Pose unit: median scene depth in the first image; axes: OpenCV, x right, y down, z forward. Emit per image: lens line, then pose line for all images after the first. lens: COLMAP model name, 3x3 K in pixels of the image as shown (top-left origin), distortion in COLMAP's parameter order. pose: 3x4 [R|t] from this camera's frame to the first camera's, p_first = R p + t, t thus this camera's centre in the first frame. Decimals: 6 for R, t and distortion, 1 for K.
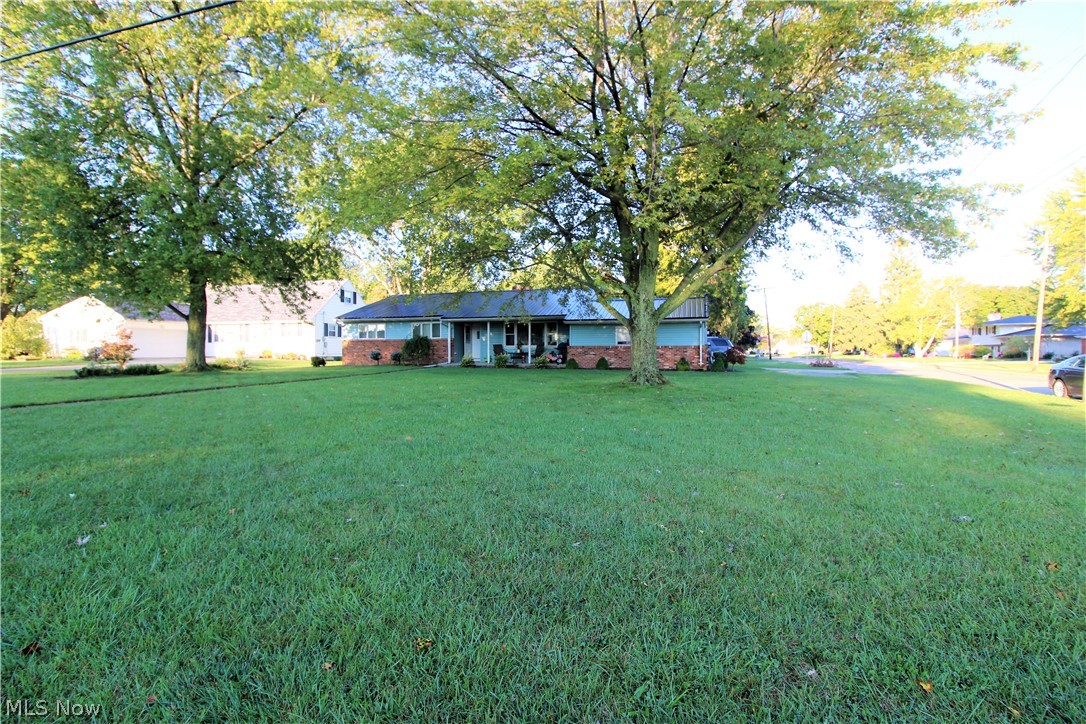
lens RADIAL K [[517.2, 0, 543.0], [0, 517.2, 362.0], [0, 0, 1]] dist [0.001140, -0.016766]
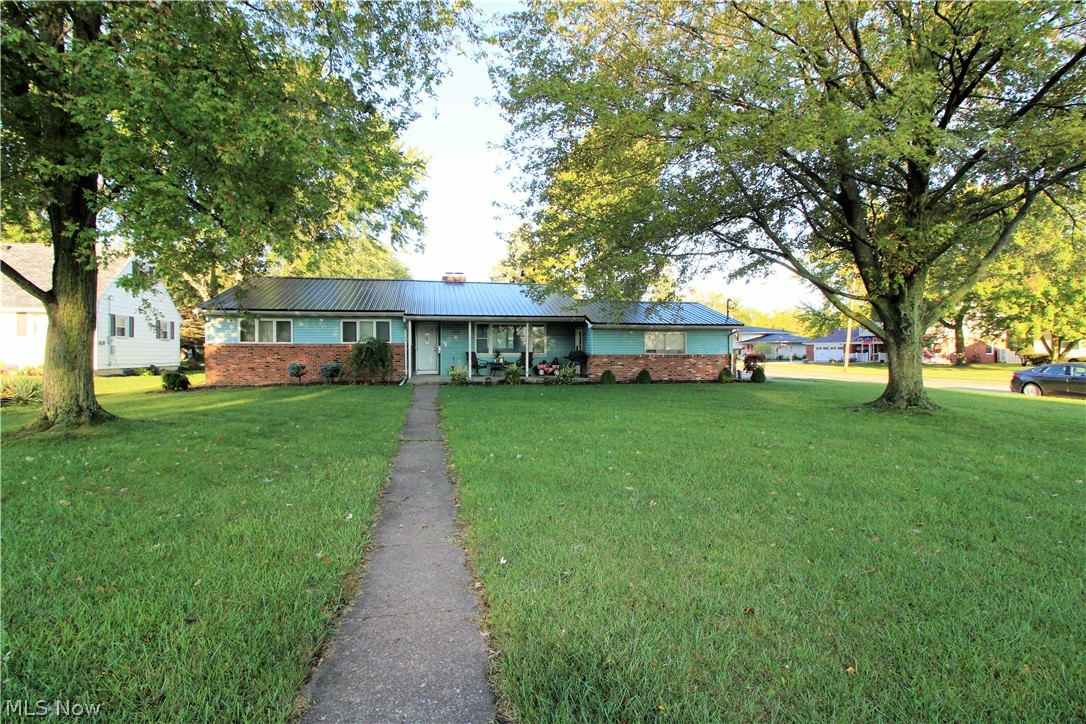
lens RADIAL K [[517.2, 0, 543.0], [0, 517.2, 362.0], [0, 0, 1]] dist [0.001140, -0.016766]
pose [[0.864180, -0.011295, 0.503056, -0.433634], [0.011120, 0.999933, 0.003349, -0.023791], [-0.503060, 0.002700, 0.864248, 0.346532]]
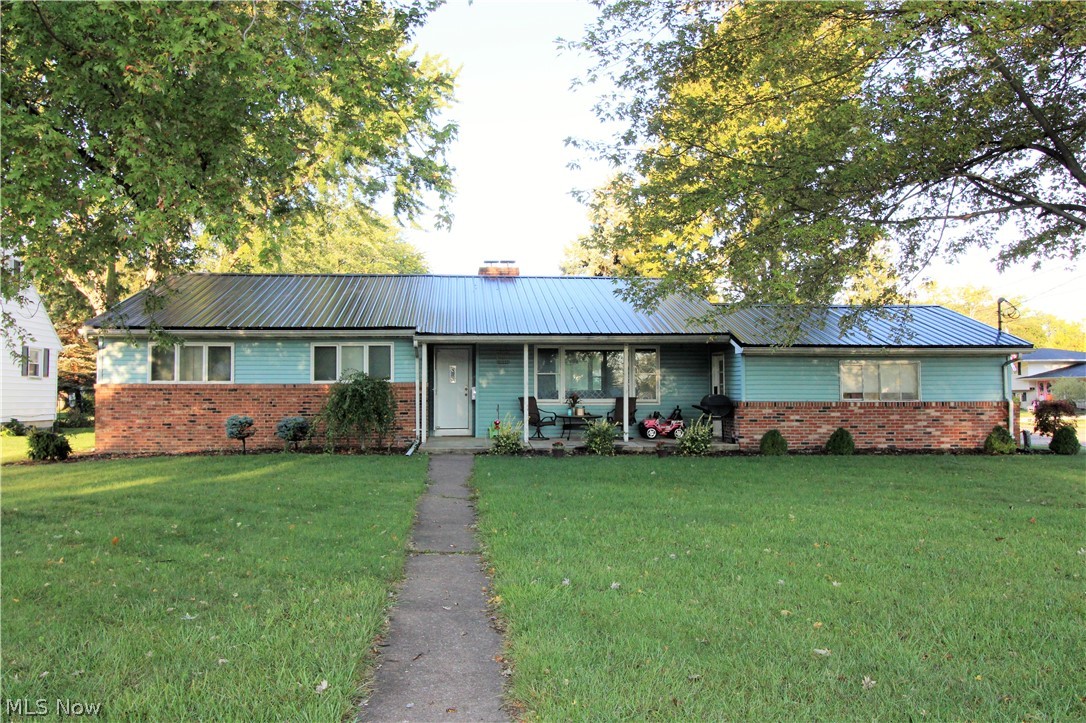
lens RADIAL K [[905.8, 0, 533.3], [0, 905.8, 358.5], [0, 0, 1]] dist [0.010649, -0.002914]
pose [[0.922475, 0.013466, 0.385823, -0.434055], [0.010247, 0.998185, -0.059337, -0.024391], [-0.385921, 0.058691, 0.920663, 0.348587]]
